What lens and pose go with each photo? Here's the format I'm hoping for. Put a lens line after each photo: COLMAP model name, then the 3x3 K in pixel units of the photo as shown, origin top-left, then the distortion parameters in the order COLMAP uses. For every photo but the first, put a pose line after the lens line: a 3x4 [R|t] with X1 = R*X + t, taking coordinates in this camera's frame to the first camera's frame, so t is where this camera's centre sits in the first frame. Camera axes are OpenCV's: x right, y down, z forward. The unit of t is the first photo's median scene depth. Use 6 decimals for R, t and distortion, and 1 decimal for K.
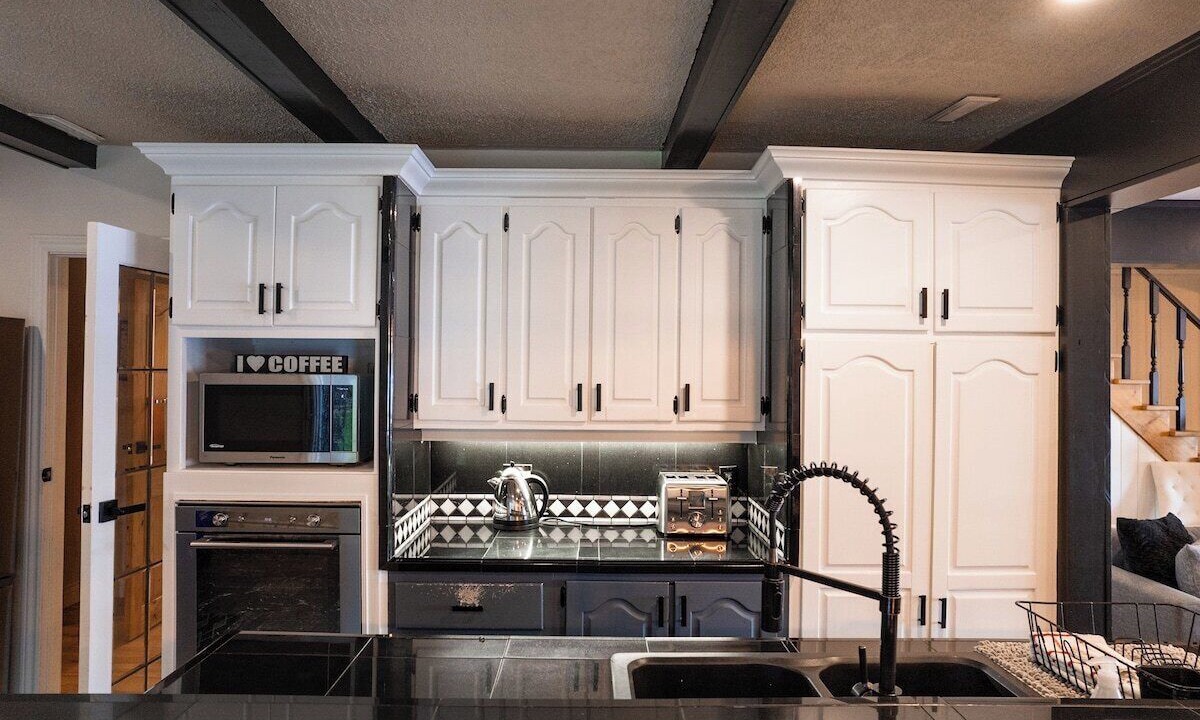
lens RADIAL K [[754.5, 0, 595.2], [0, 754.5, 356.9], [0, 0, 1]] dist [-0.040992, -0.000725]
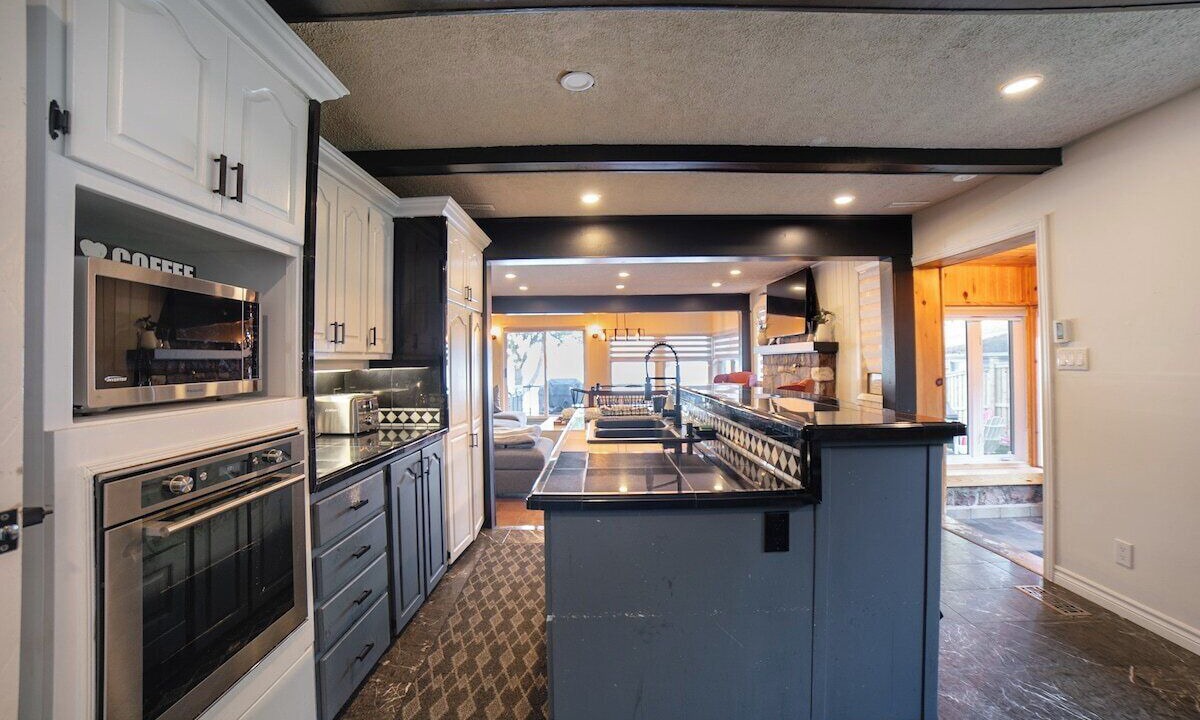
lens RADIAL K [[492.1, 0, 601.2], [0, 492.1, 355.2], [0, 0, 1]] dist [-0.020470, 0.000378]
pose [[0.014198, 0.004322, 0.999890, -0.897900], [-0.011709, 0.999923, -0.004156, 0.096360], [-0.999831, -0.011648, 0.014247, 0.593252]]
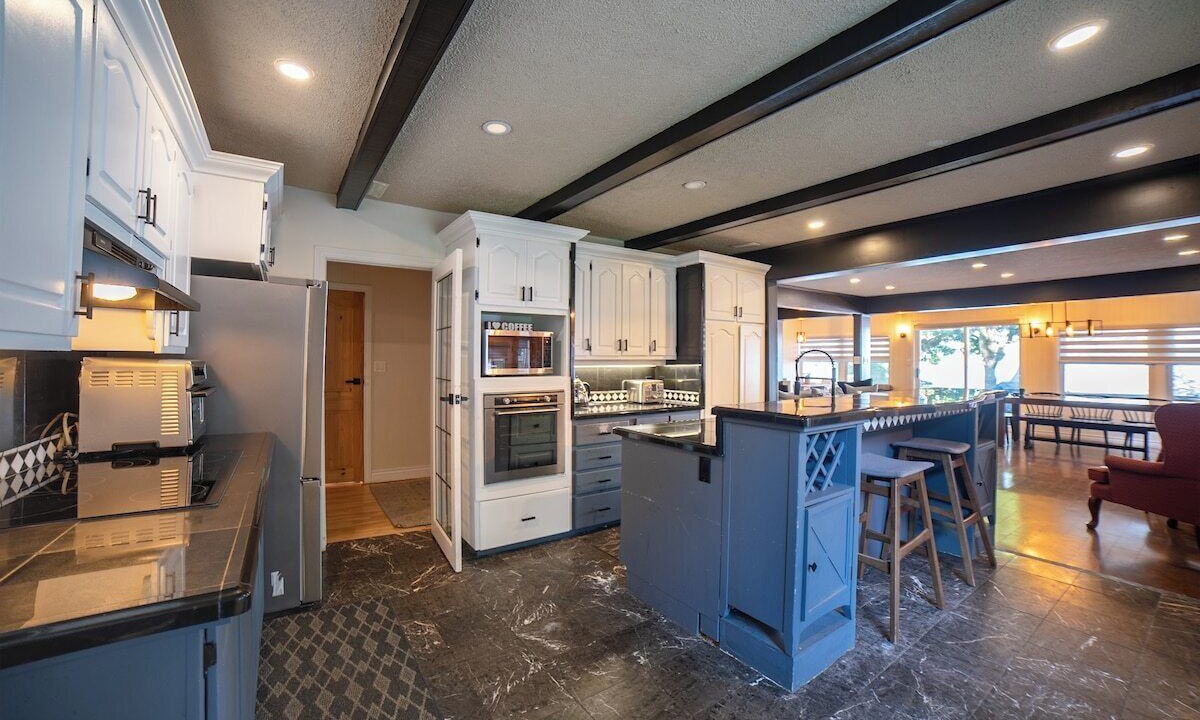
lens RADIAL K [[492.1, 0, 602.0], [0, 492.1, 358.1], [0, 0, 1]] dist [-0.020470, 0.000378]
pose [[0.822876, -0.003606, 0.568210, -1.010925], [-0.008615, 0.999786, 0.018821, 0.069856], [-0.568156, -0.020383, 0.822668, -0.239722]]
